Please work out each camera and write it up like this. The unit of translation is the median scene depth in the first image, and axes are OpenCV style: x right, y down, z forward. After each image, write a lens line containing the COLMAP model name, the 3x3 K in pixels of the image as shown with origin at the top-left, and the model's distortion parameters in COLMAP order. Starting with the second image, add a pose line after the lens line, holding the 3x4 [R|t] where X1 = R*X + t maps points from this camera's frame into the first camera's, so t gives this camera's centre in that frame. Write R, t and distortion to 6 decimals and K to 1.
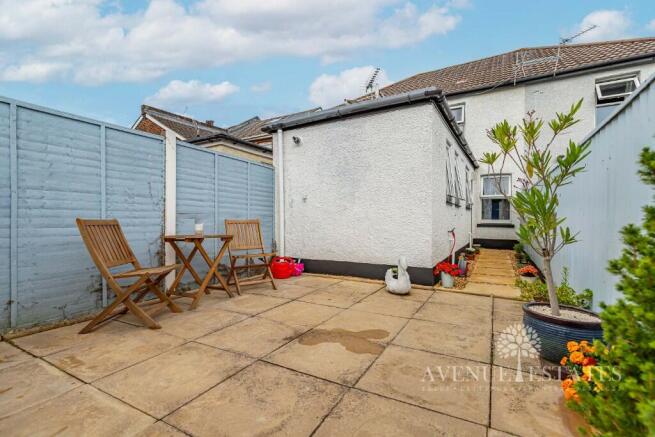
lens RADIAL K [[299.5, 0, 324.7], [0, 299.5, 218.4], [0, 0, 1]] dist [0.003825, 0.000008]
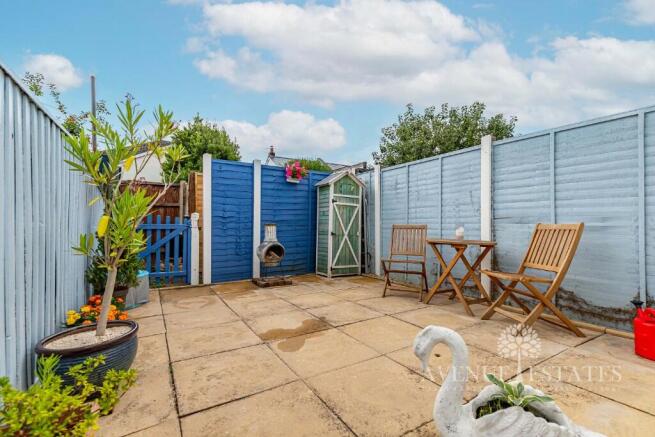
lens RADIAL K [[299.5, 0, 324.2], [0, 299.5, 223.7], [0, 0, 1]] dist [0.003825, 0.000008]
pose [[-0.496252, -0.003396, -0.868172, 0.938238], [0.006574, 0.999949, -0.007669, 0.007112], [0.868154, -0.009513, -0.496204, 1.556772]]
